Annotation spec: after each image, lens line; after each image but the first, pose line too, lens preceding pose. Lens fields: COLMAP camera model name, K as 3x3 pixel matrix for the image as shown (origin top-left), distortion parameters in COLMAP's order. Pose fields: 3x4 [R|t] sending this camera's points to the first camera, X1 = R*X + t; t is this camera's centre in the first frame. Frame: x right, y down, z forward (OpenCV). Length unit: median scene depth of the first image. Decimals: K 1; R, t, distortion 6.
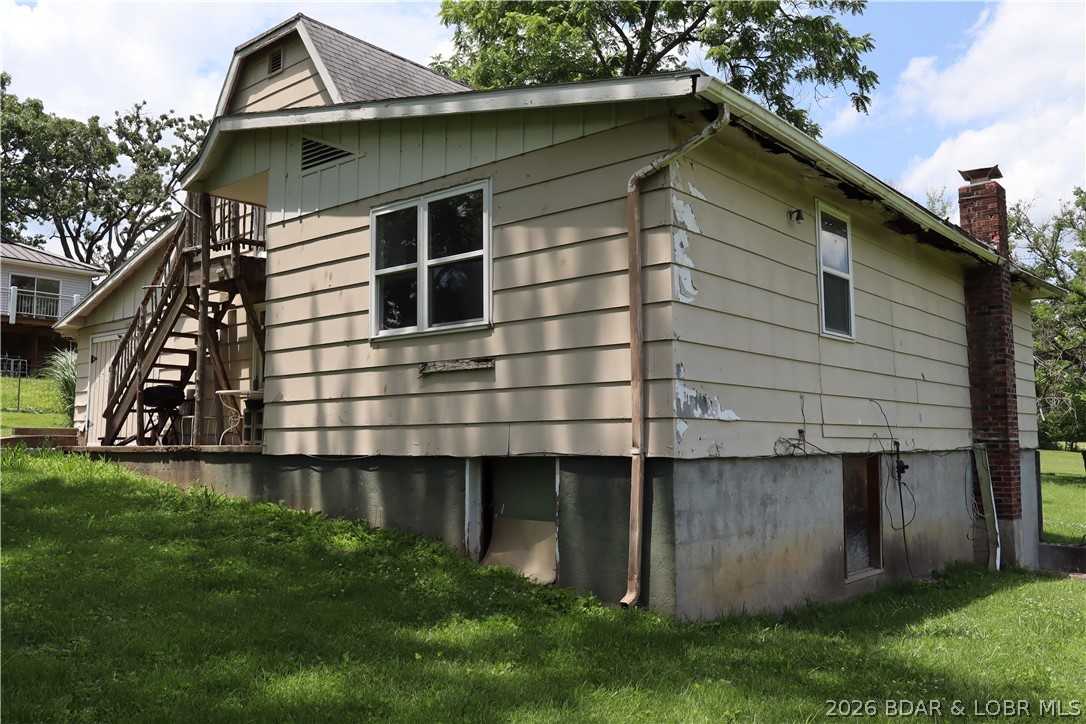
lens RADIAL K [[903.7, 0, 543.0], [0, 903.7, 362.0], [0, 0, 1]] dist [-0.007009, 0.009942]
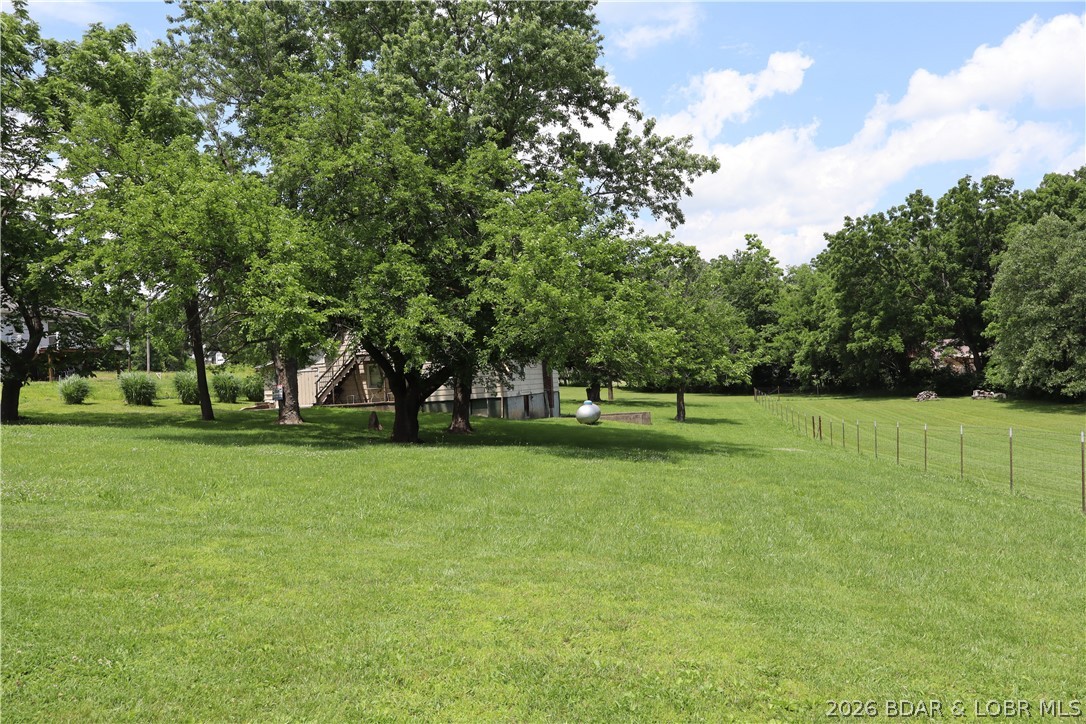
lens RADIAL K [[903.7, 0, 543.0], [0, 903.7, 362.0], [0, 0, 1]] dist [-0.007009, 0.009942]
pose [[0.897468, -0.040928, 0.439176, -1.971912], [0.016354, 0.998089, 0.059593, -0.426819], [-0.440776, -0.046300, 0.896422, -3.978188]]
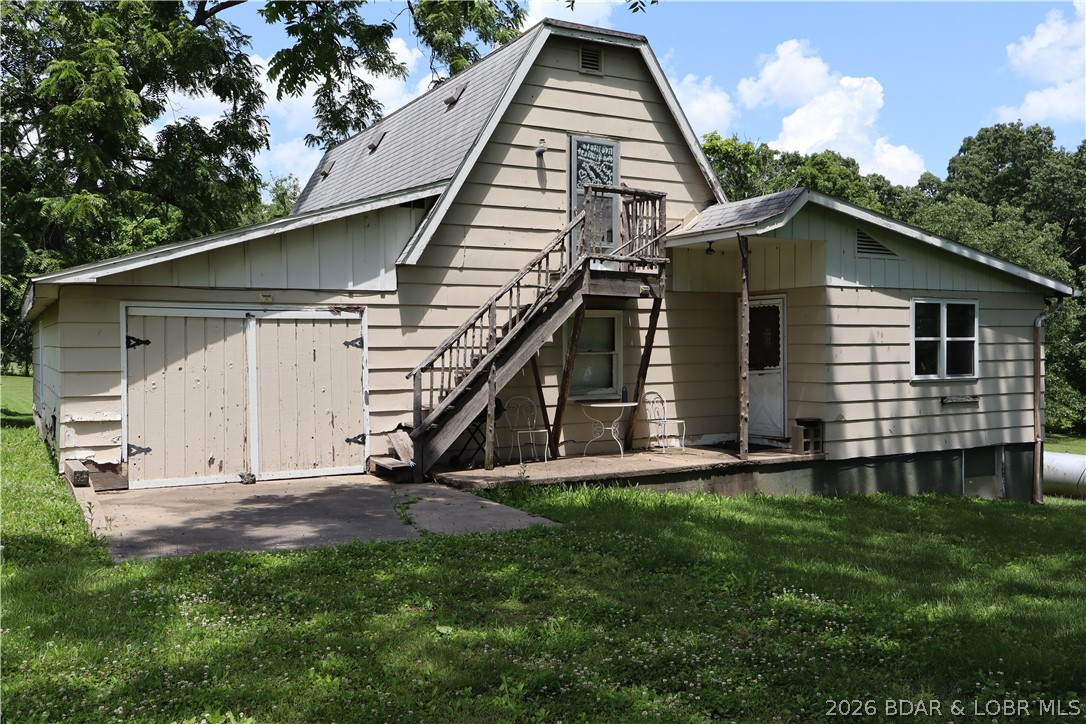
lens RADIAL K [[1019.6, 0, 524.9], [0, 1019.6, 361.5], [0, 0, 1]] dist [0.005441, 0.004024]
pose [[0.322465, -0.010932, 0.946518, -2.075432], [-0.079604, 0.996078, 0.038624, -0.072496], [-0.943228, -0.087801, 0.320331, 1.050000]]
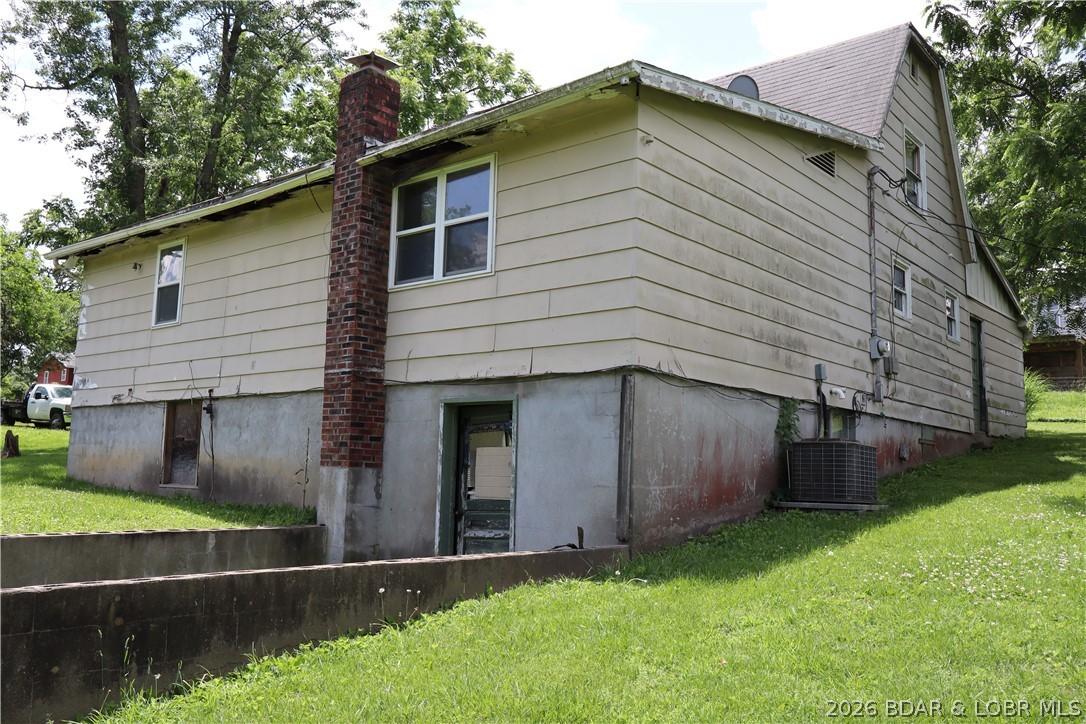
lens RADIAL K [[903.7, 0, 543.0], [0, 903.7, 362.0], [0, 0, 1]] dist [-0.007009, 0.009942]
pose [[0.015504, -0.120439, -0.992600, 1.834194], [0.066345, 0.990655, -0.119166, 0.256458], [0.997676, -0.064007, 0.023350, 1.588422]]
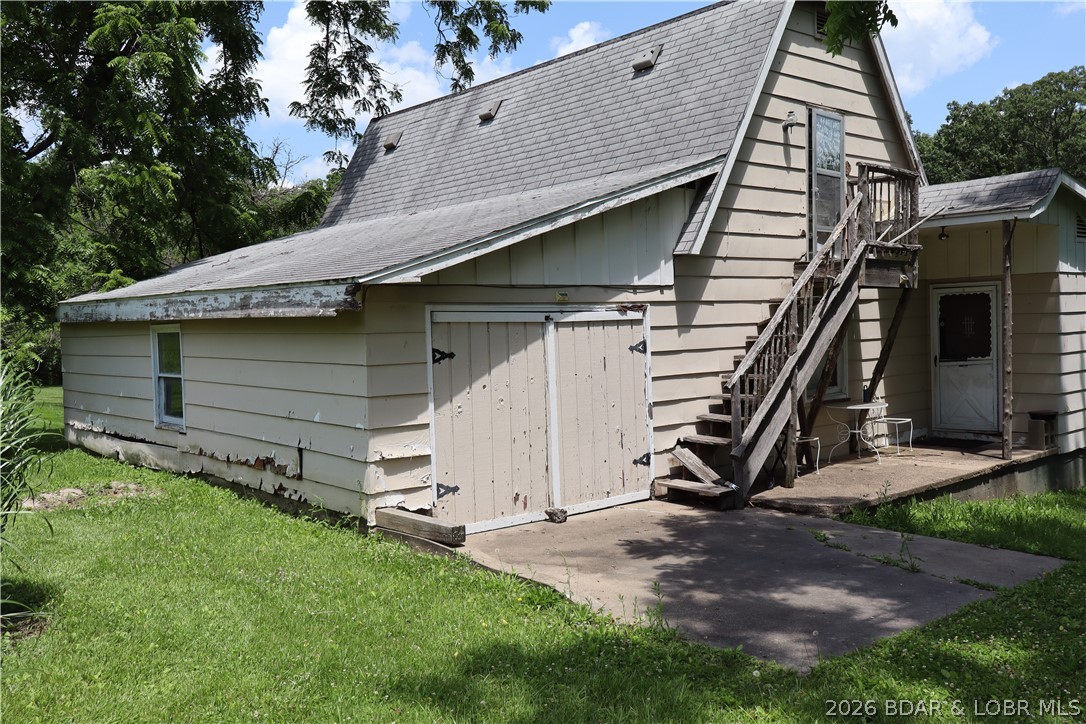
lens RADIAL K [[1039.2, 0, 543.0], [0, 1039.2, 362.0], [0, 0, 1]] dist [0.009634, 0.001667]
pose [[0.115272, -0.035391, 0.992703, -2.044410], [-0.060028, 0.997291, 0.042525, -0.051832], [-0.991519, -0.064491, 0.112835, 1.730716]]
